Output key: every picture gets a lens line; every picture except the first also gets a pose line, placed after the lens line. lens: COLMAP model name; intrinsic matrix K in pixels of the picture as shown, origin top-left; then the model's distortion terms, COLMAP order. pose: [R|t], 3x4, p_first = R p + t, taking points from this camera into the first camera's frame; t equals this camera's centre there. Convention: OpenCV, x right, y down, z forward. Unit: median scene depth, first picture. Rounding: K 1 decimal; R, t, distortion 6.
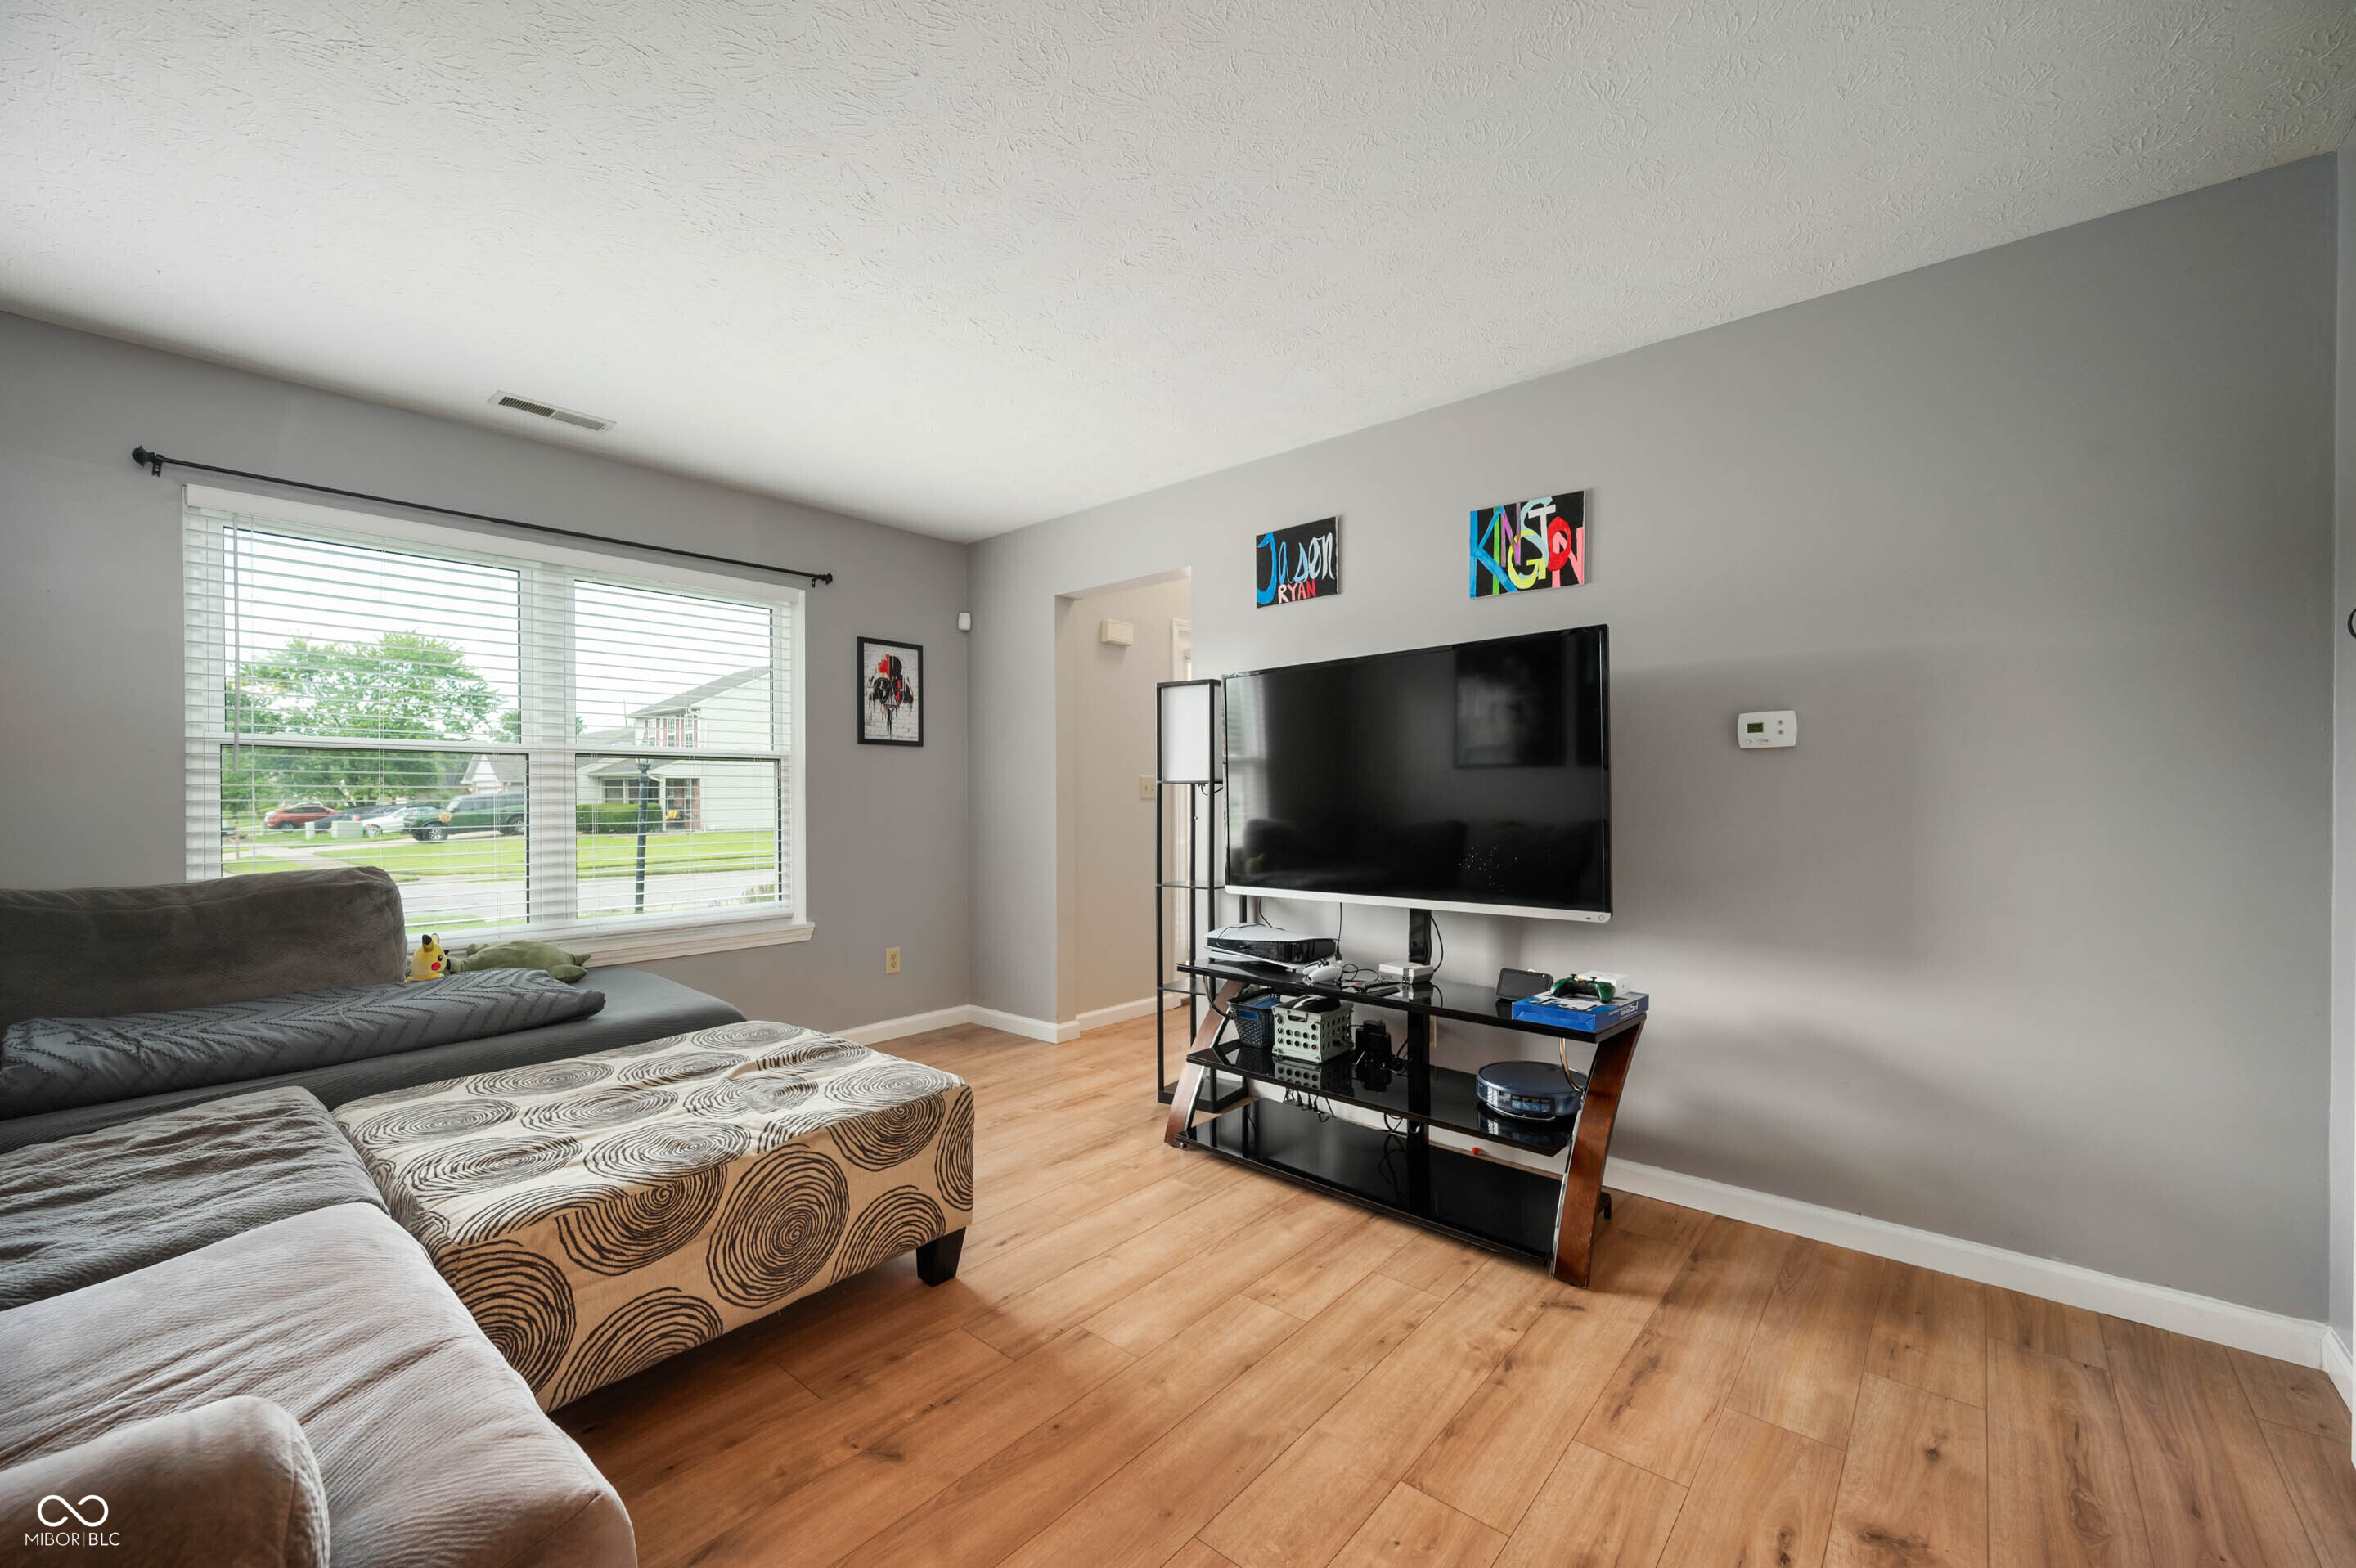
lens RADIAL K [[953.1, 0, 1175.0], [0, 953.1, 788.0], [0, 0, 1]] dist [-0.013654, -0.000148]
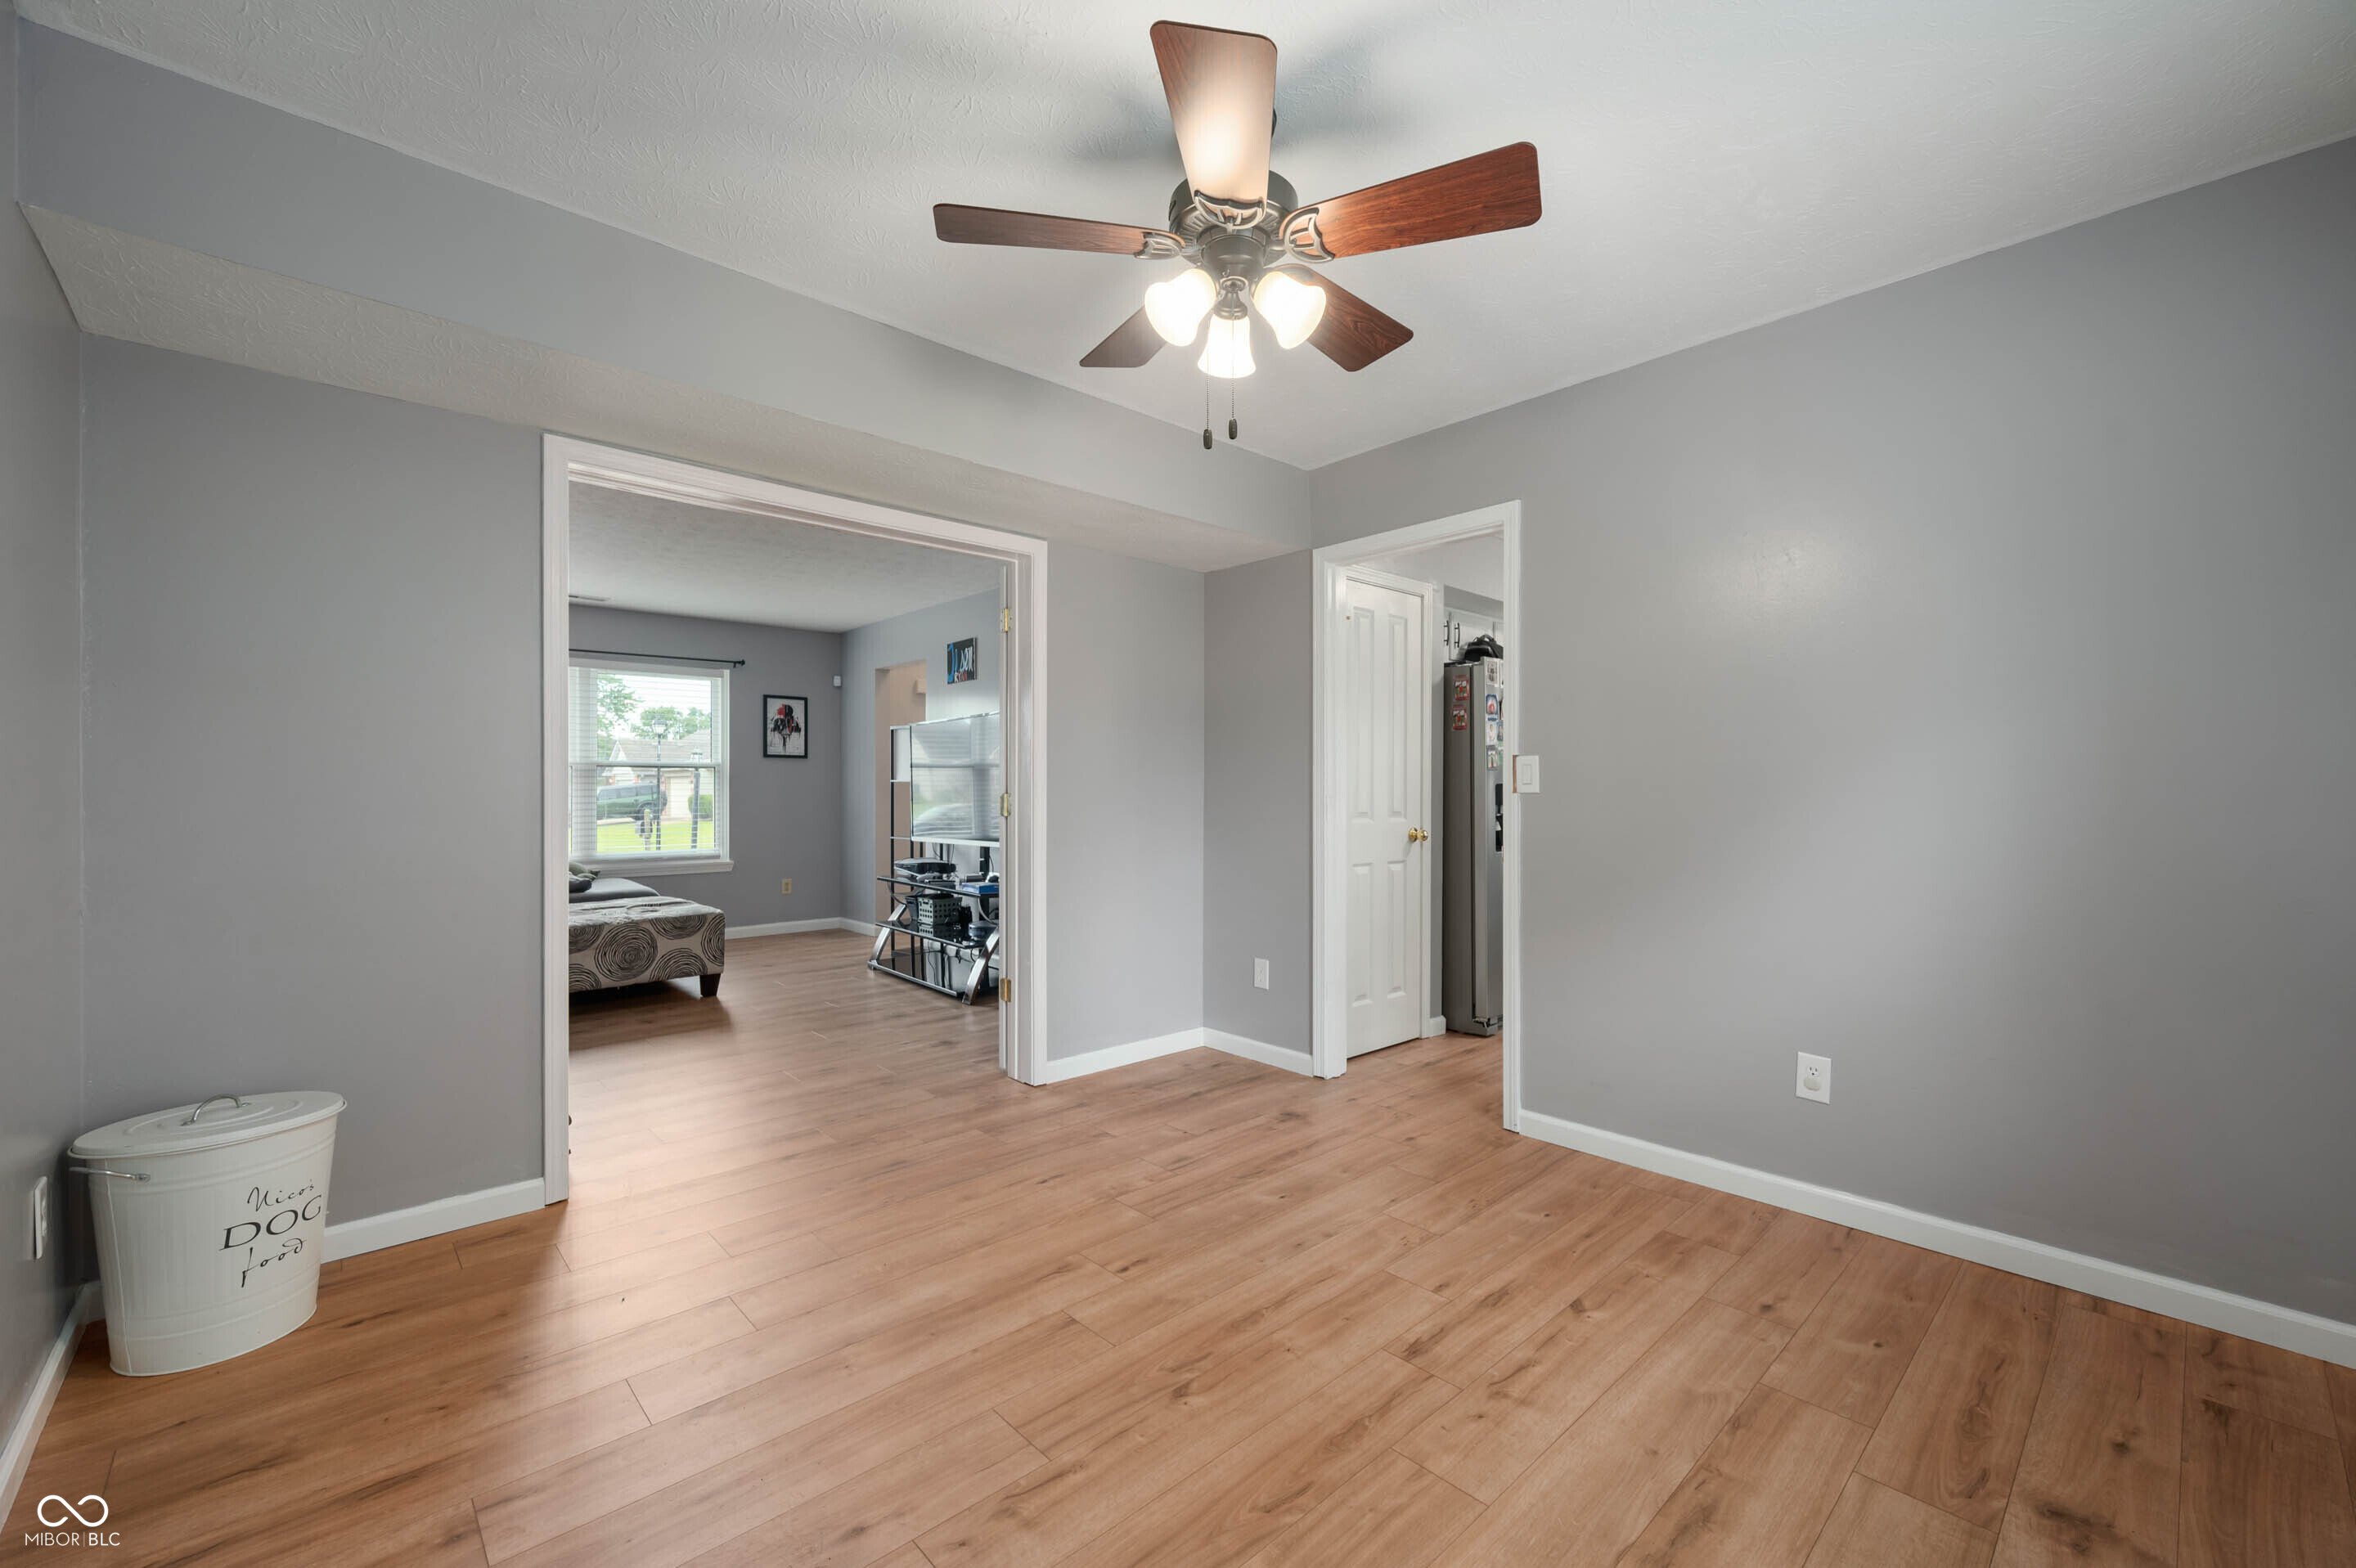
lens RADIAL K [[953.1, 0, 1177.7], [0, 953.1, 791.2], [0, 0, 1]] dist [-0.013654, -0.000148]
pose [[0.994030, 0.004021, -0.109038, 0.611993], [-0.002785, 0.999930, 0.011481, -0.008165], [0.109076, -0.011109, 0.993971, -0.634466]]
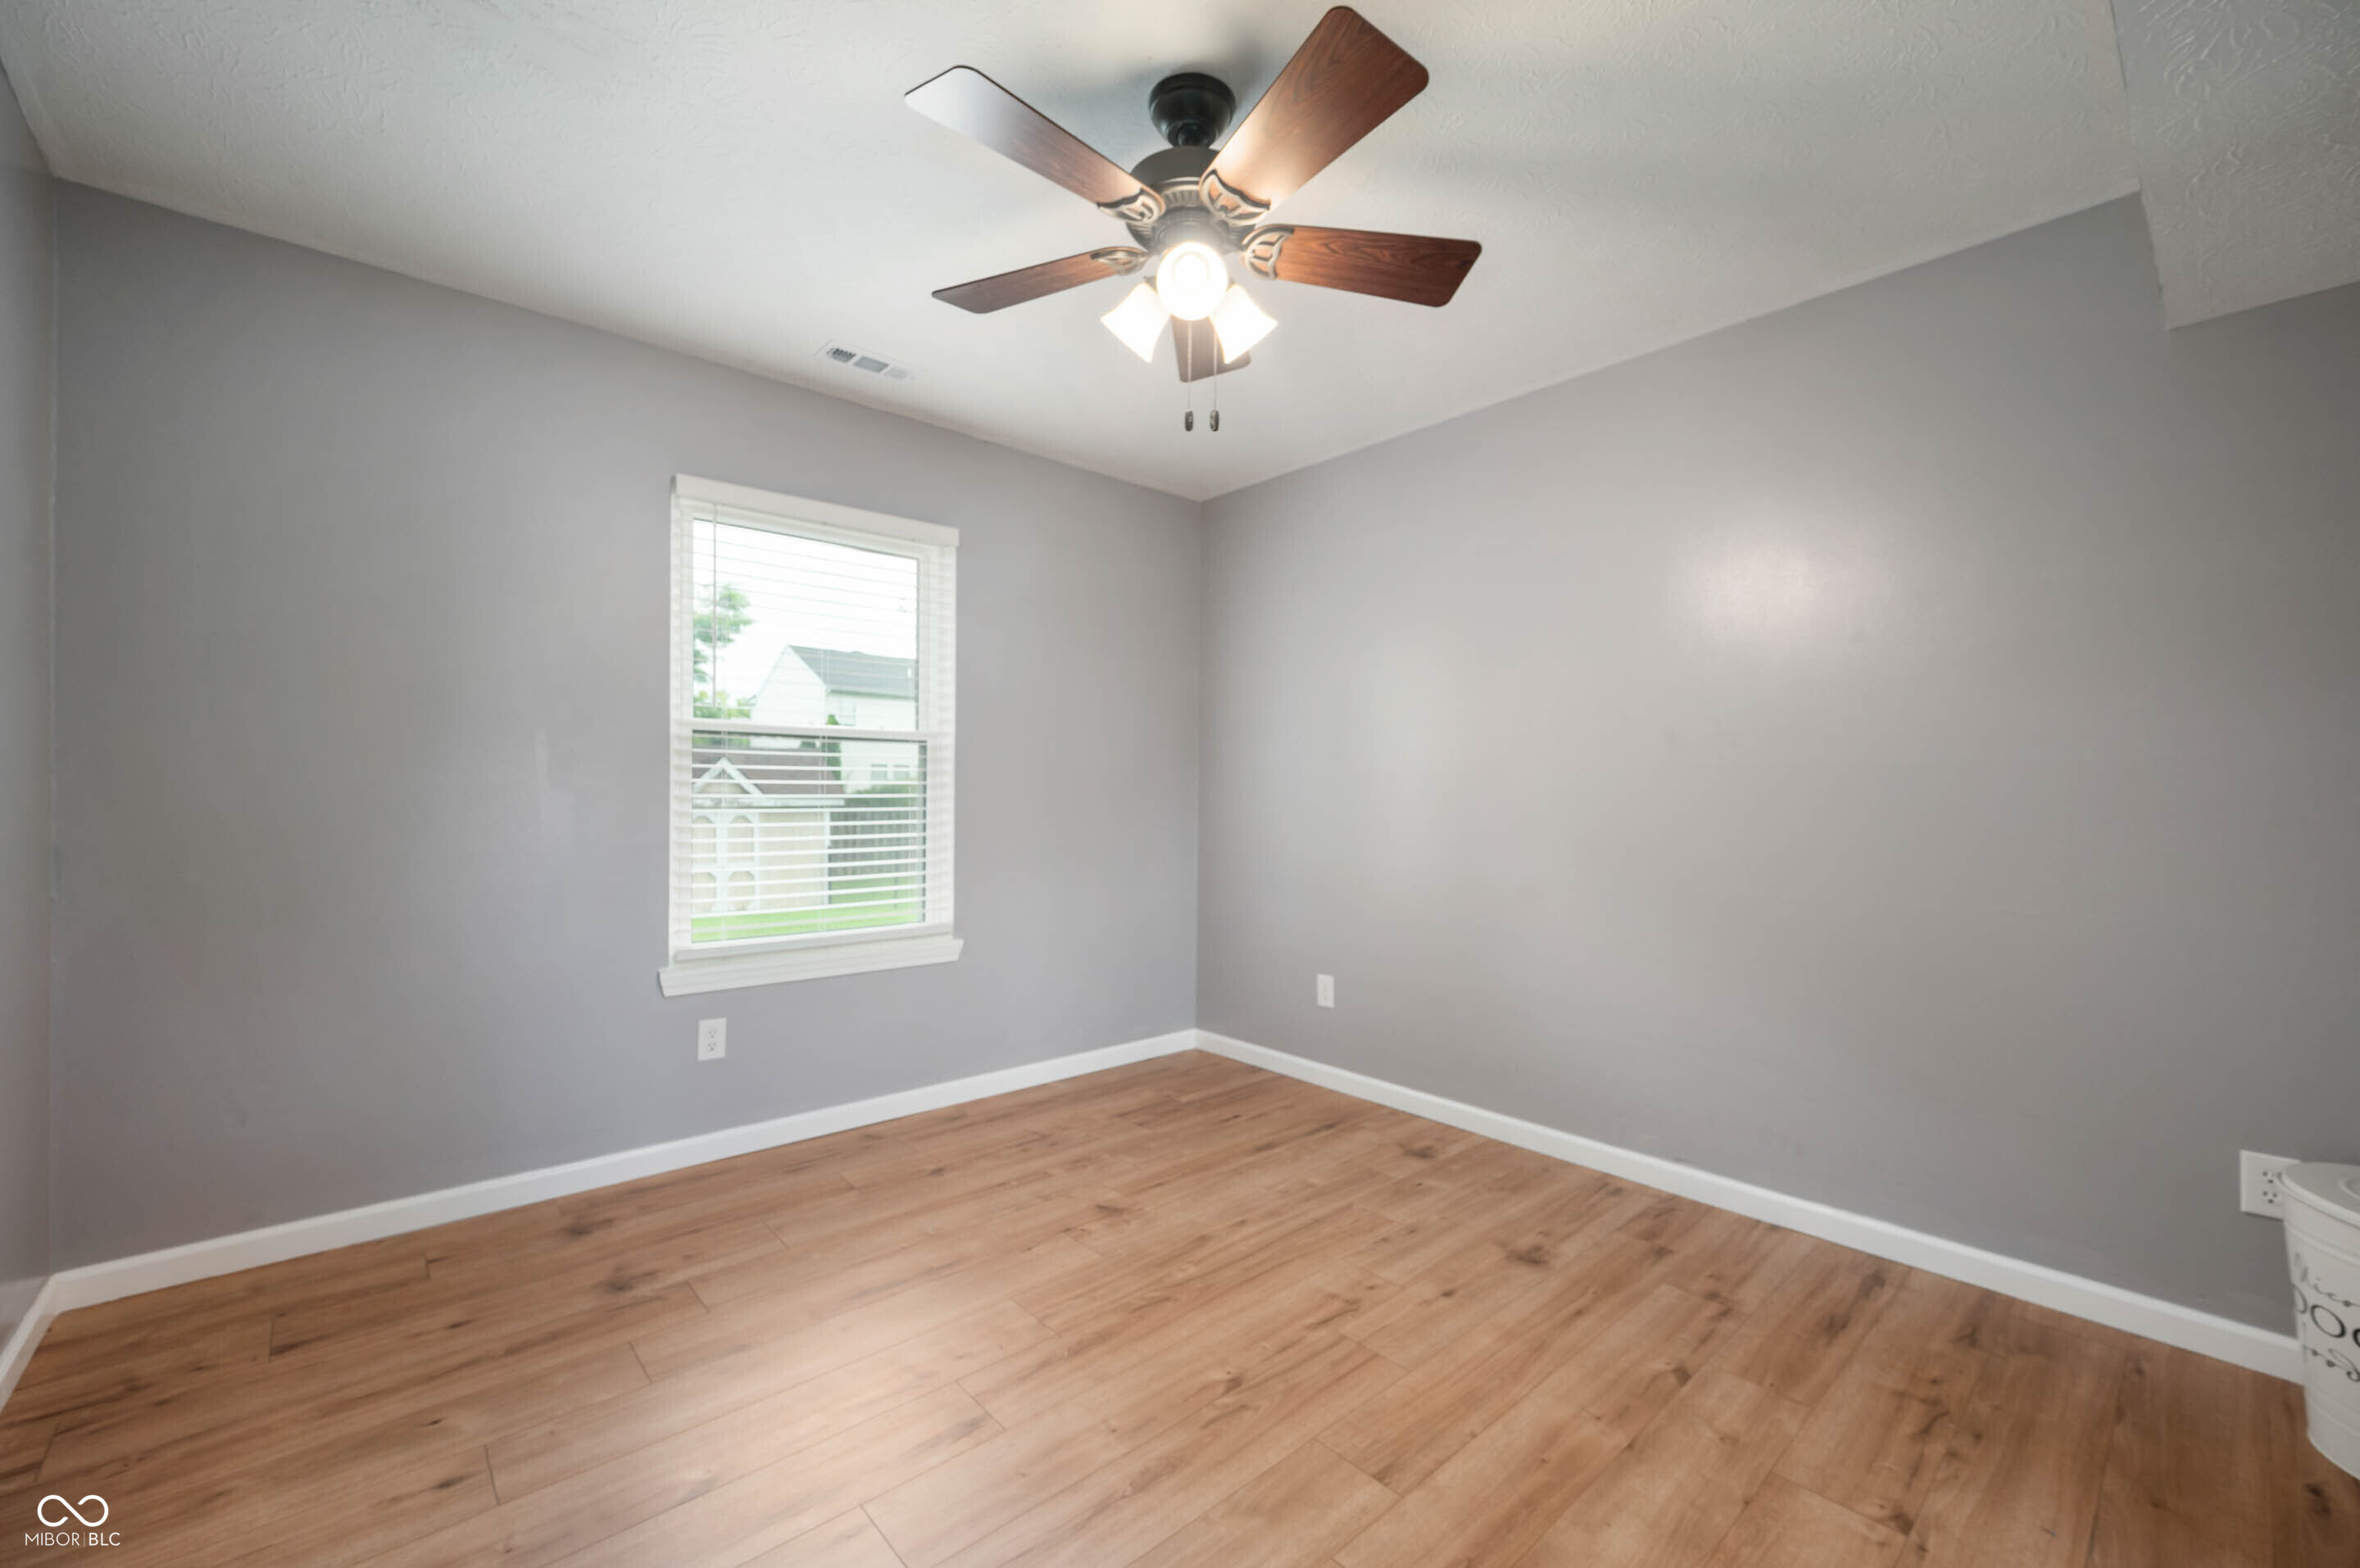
lens RADIAL K [[954.6, 0, 1180.4], [0, 954.6, 789.9], [0, 0, 1]] dist [-0.013654, -0.000148]
pose [[-0.992630, -0.002501, 0.121156, 0.127384], [-0.004190, 0.999898, -0.013682, 0.062158], [-0.121109, -0.014089, -0.992539, 5.178039]]
